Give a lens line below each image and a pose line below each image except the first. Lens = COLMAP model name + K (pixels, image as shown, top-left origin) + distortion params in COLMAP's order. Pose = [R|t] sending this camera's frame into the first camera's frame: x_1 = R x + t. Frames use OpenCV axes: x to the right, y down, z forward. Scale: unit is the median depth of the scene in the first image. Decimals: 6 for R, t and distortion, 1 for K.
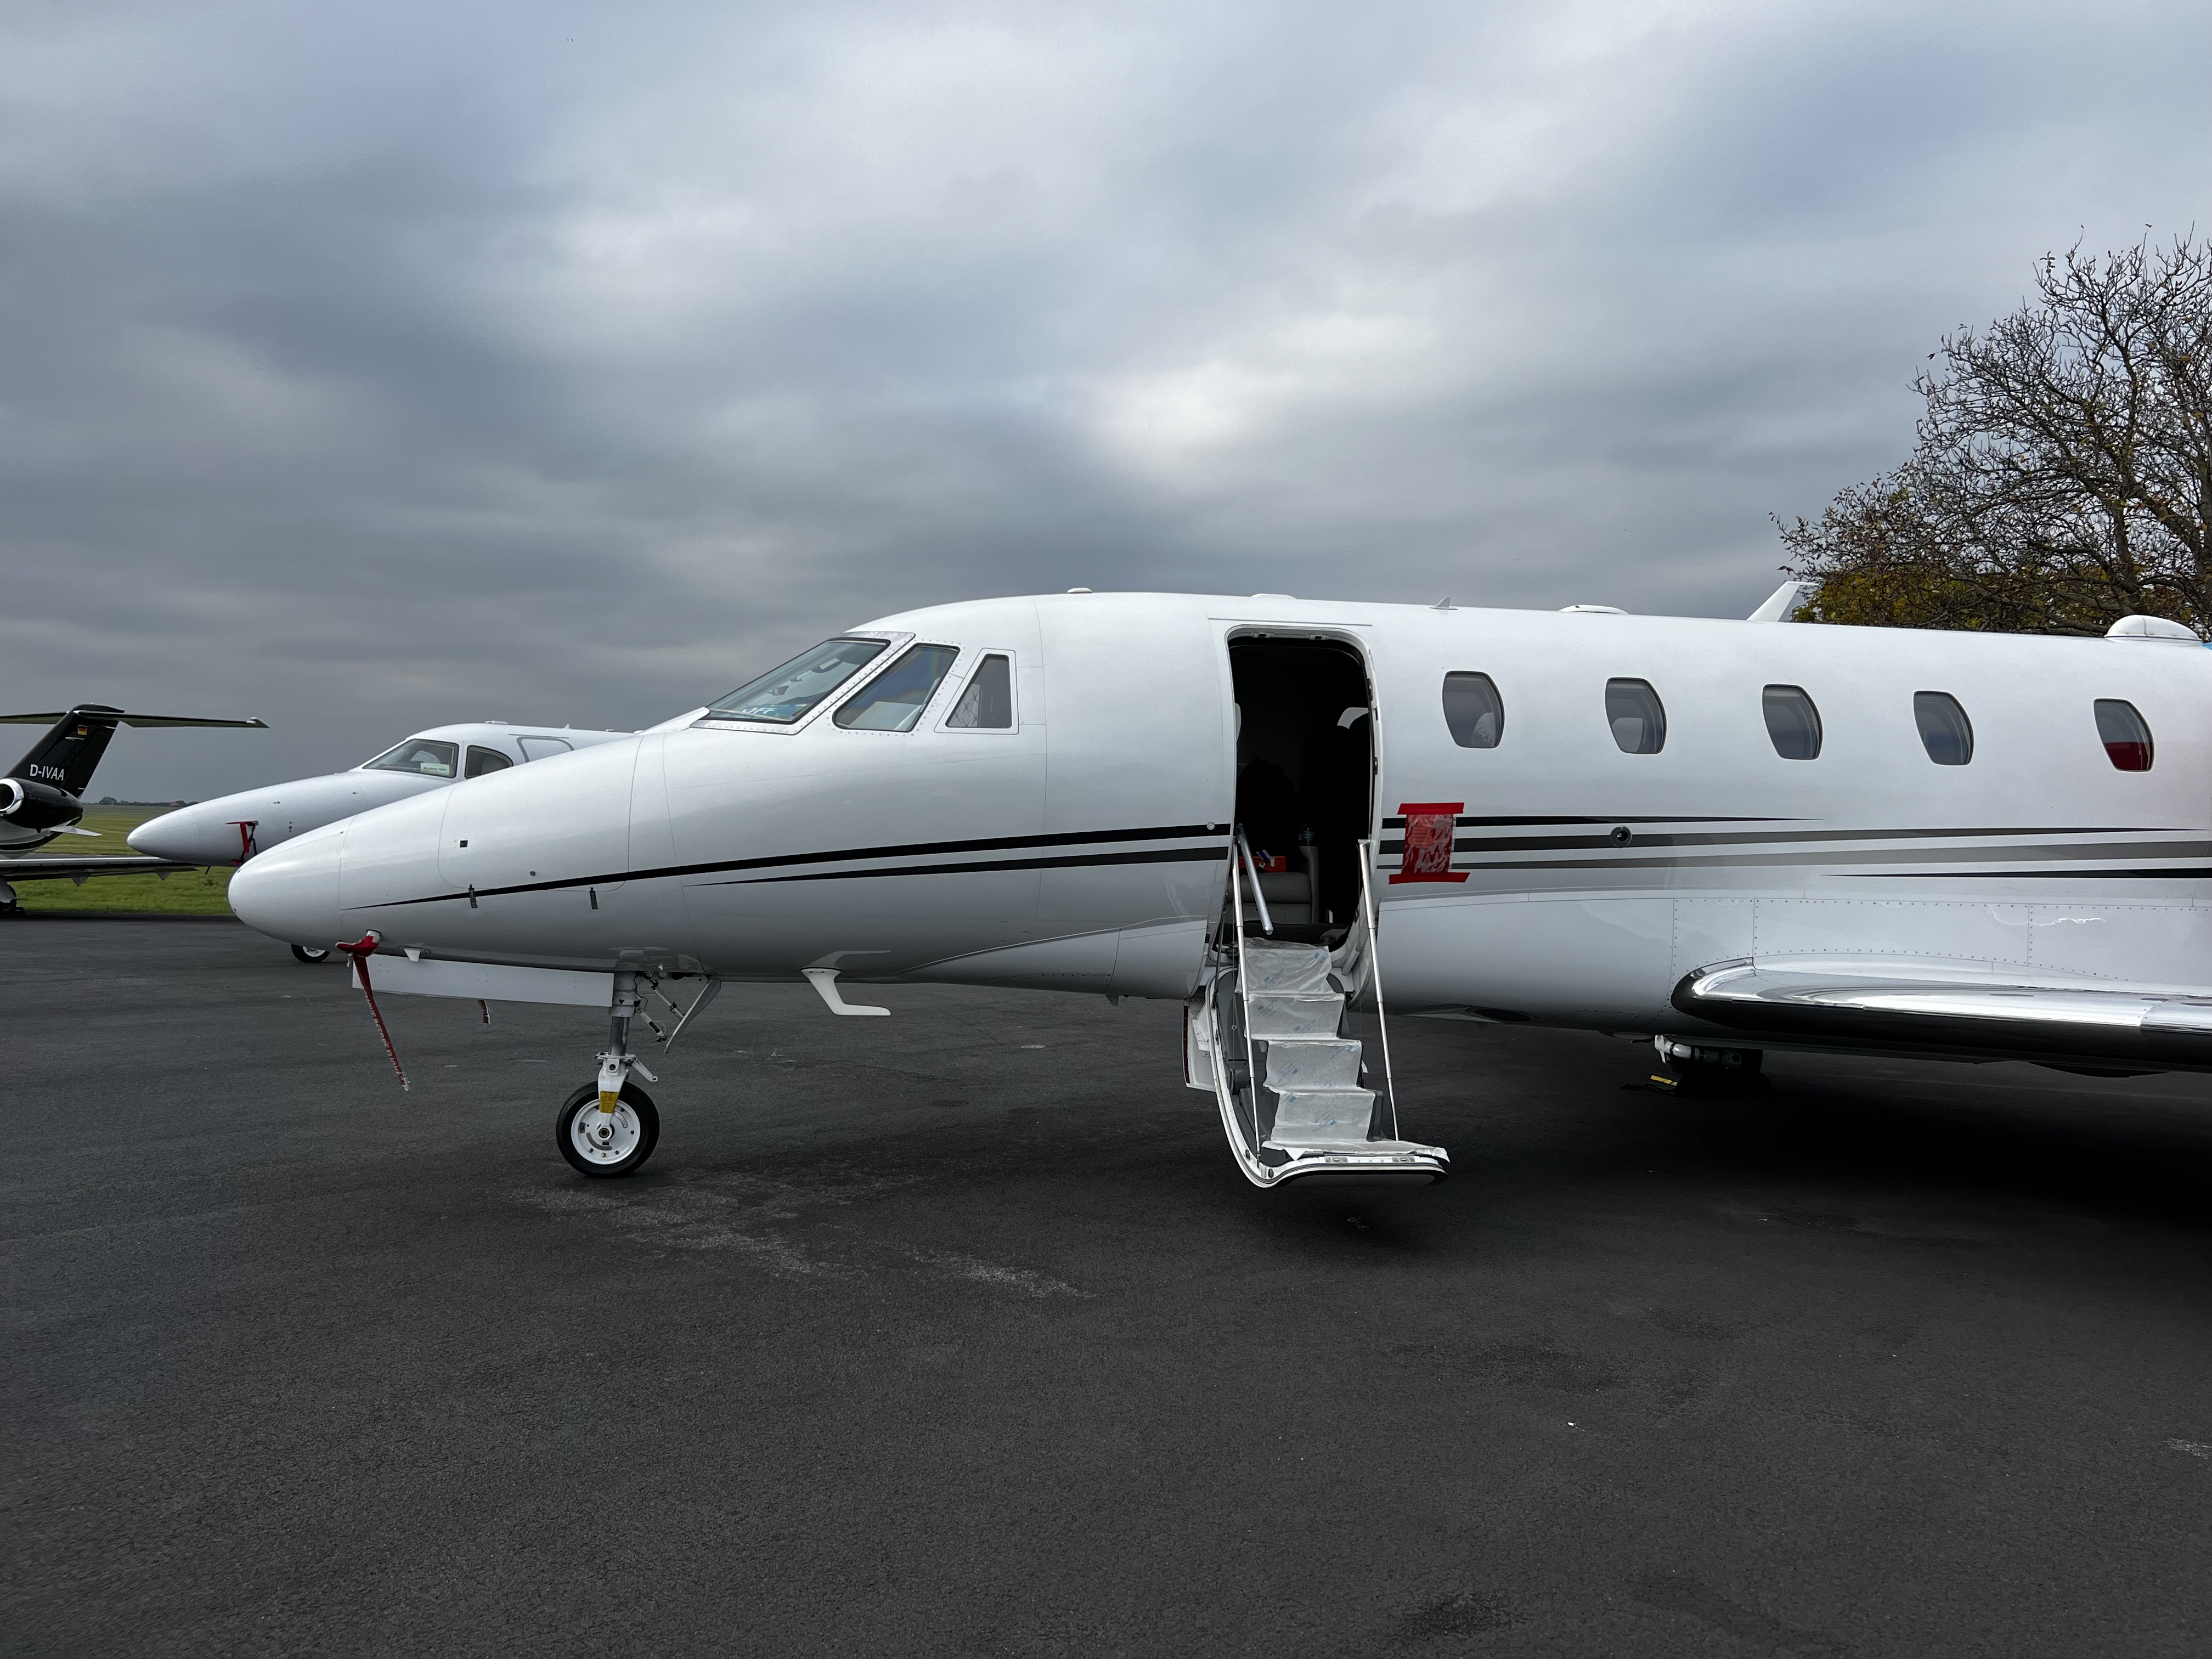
lens RADIAL K [[1672.0, 0, 1108.0], [0, 1672.0, 813.8], [0, 0, 1]] dist [0.069831, -0.072830]
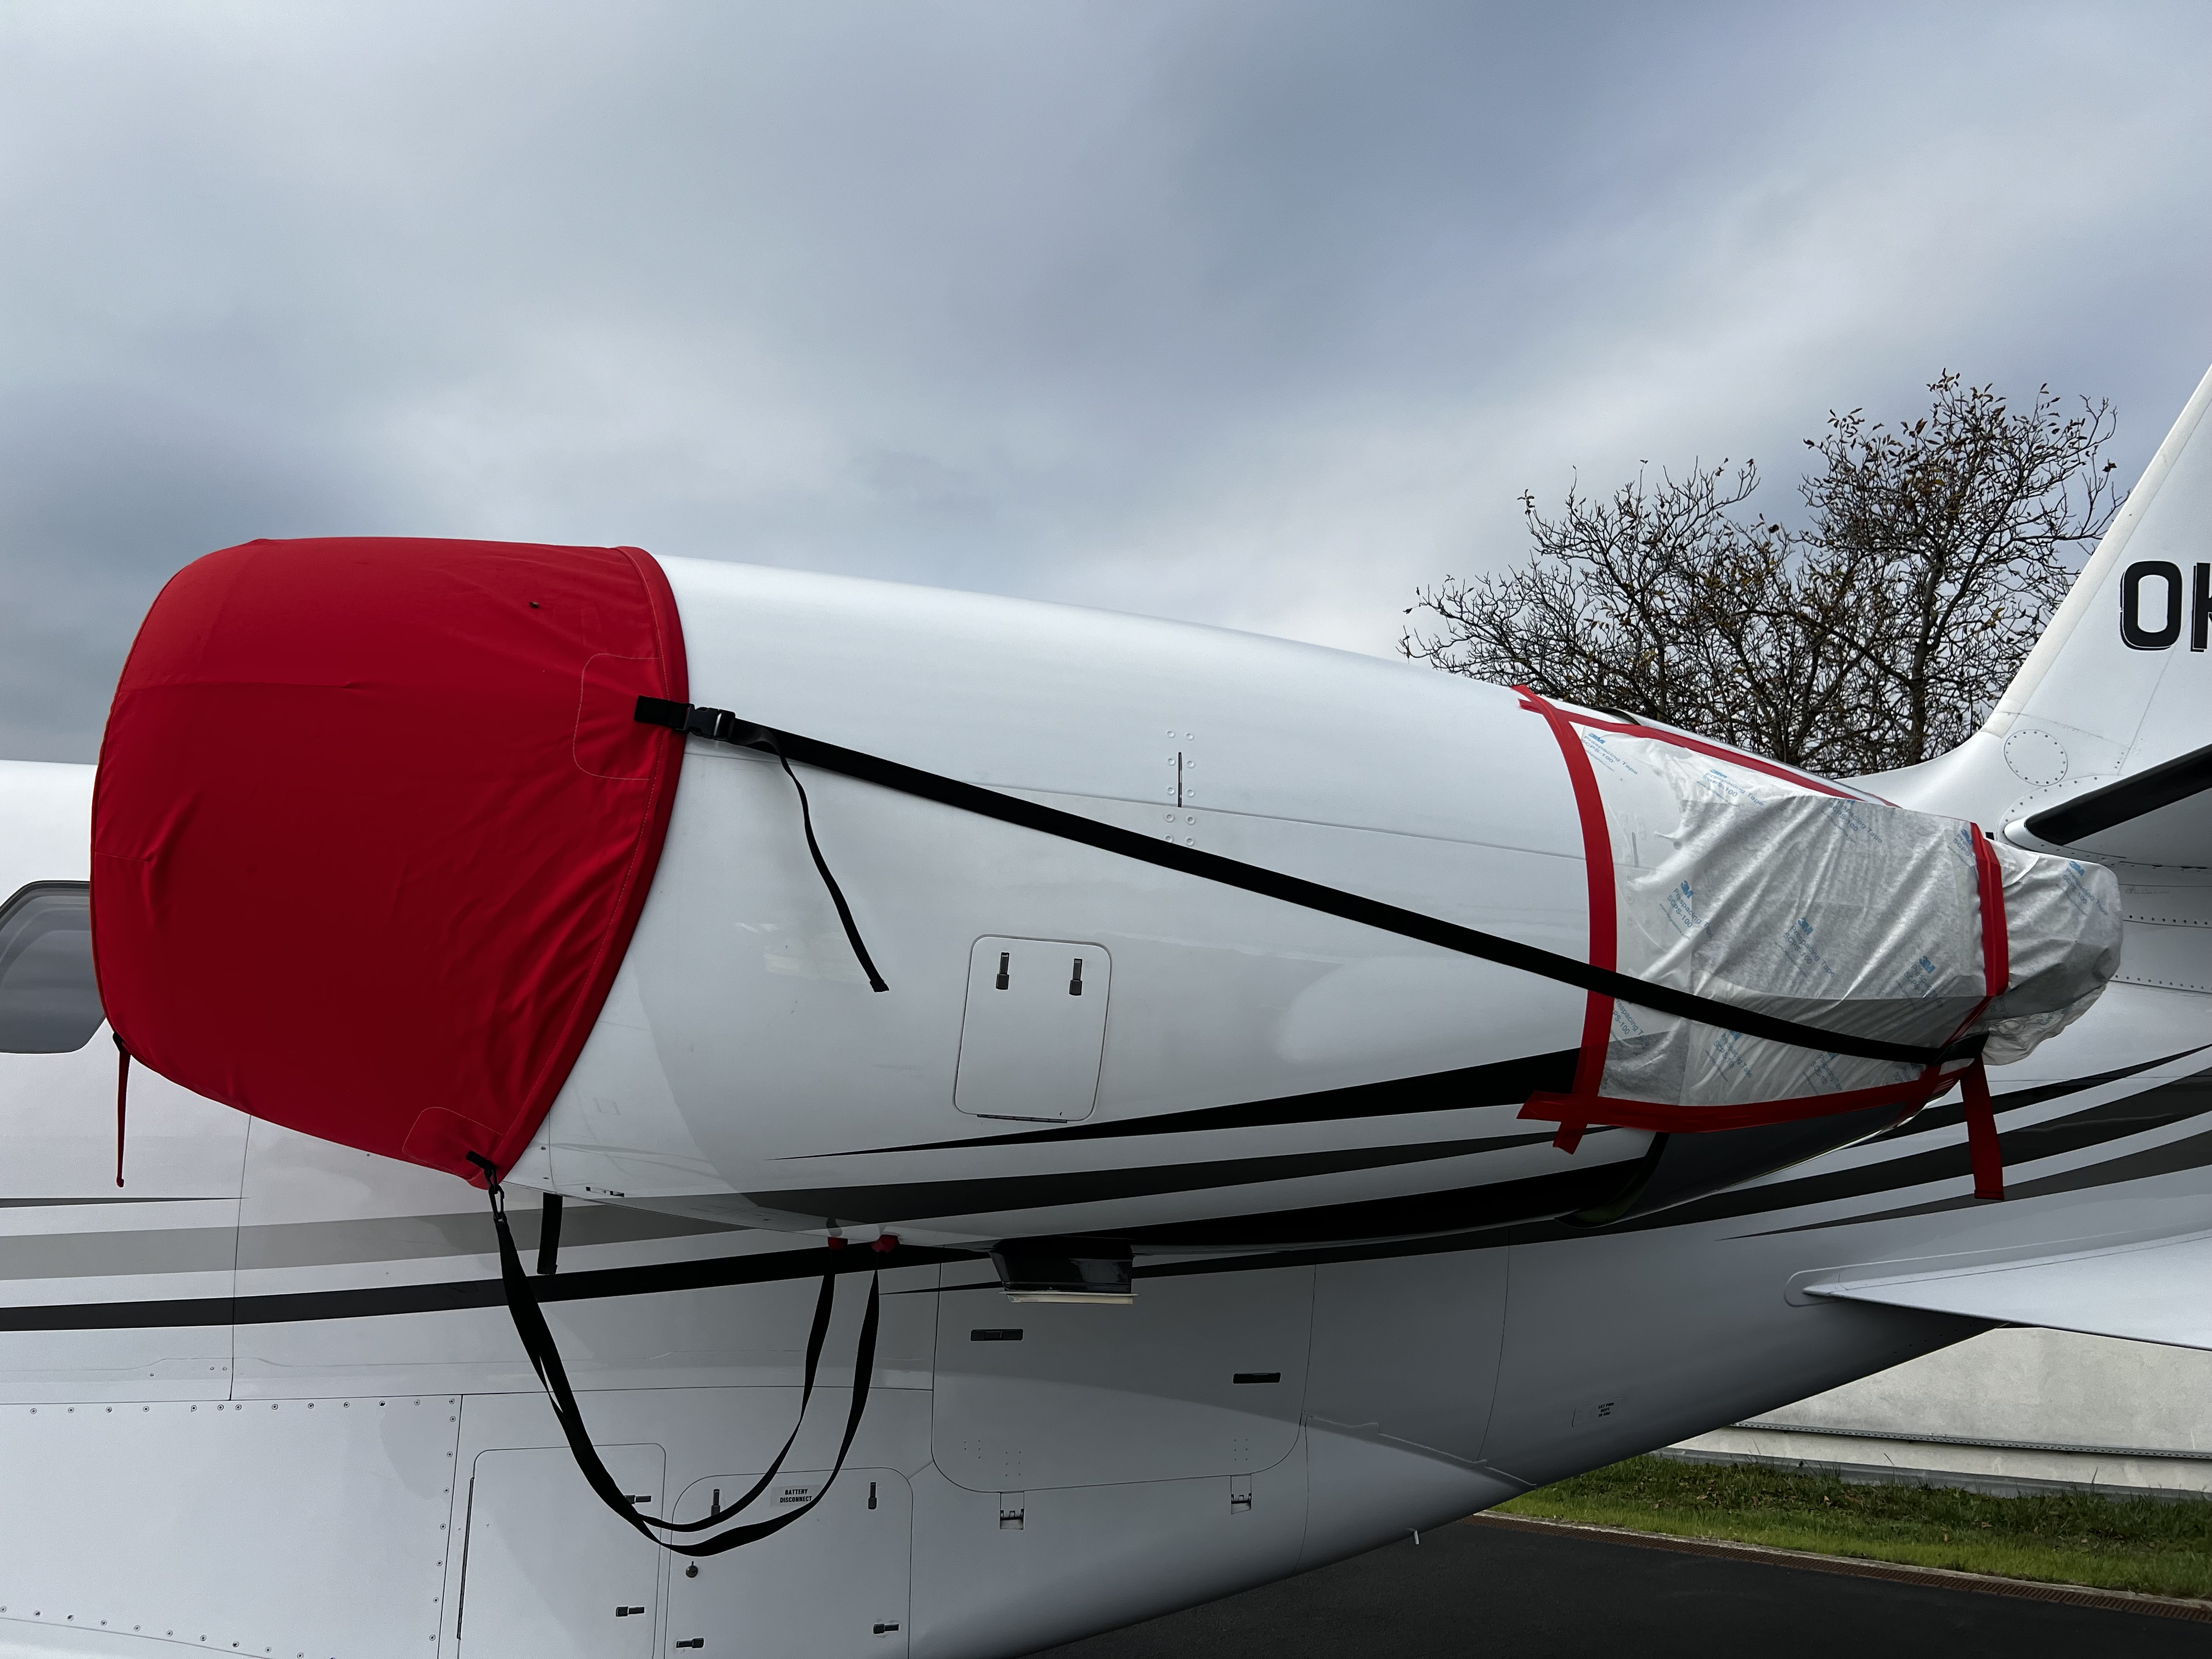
lens RADIAL K [[1662.9, 0, 1106.0], [0, 1662.9, 829.5], [0, 0, 1]] dist [0.061475, -0.001160]
pose [[0.999242, -0.011261, 0.037261, 0.302844], [0.018684, 0.978516, -0.205322, 0.004154], [-0.034149, 0.205862, 0.977985, 0.215959]]
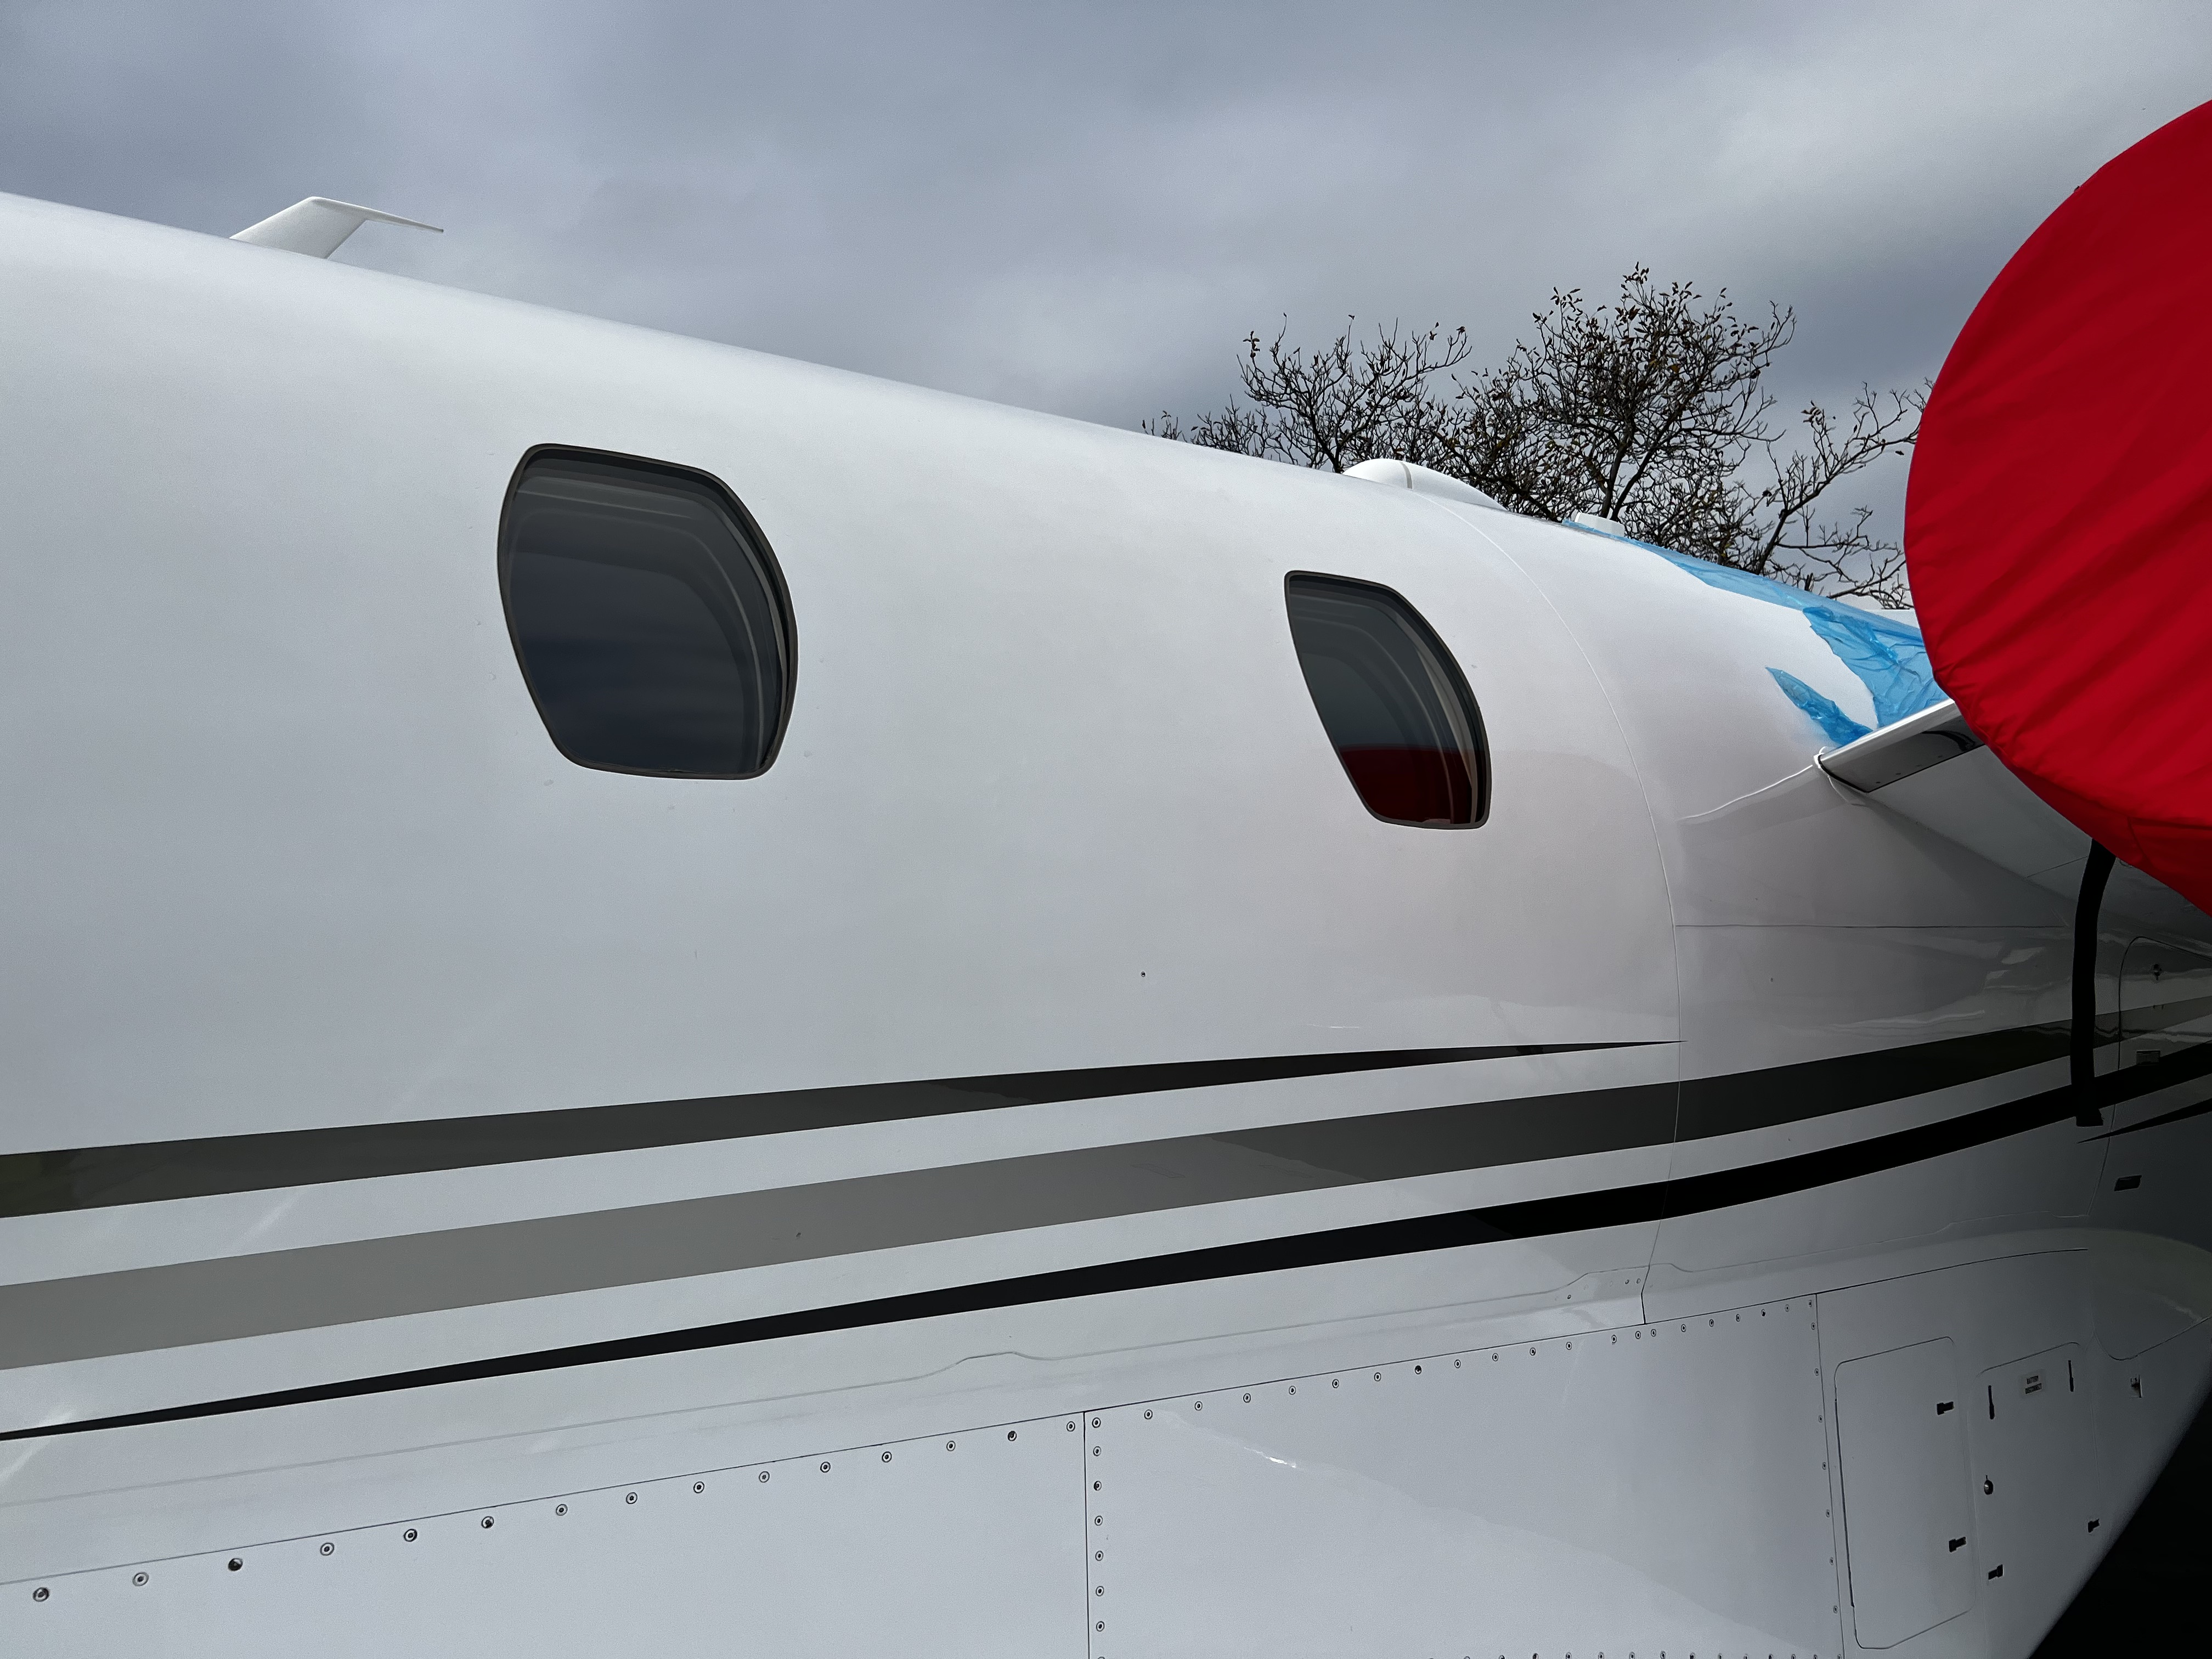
lens RADIAL K [[1676.3, 0, 1106.0], [0, 1676.3, 829.5], [0, 0, 1]] dist [-0.000840, -0.000124]
pose [[0.925741, -0.003503, 0.378141, 0.168757], [0.048391, 0.992834, -0.109270, 0.000955], [-0.375049, 0.119454, 0.919277, 0.286493]]
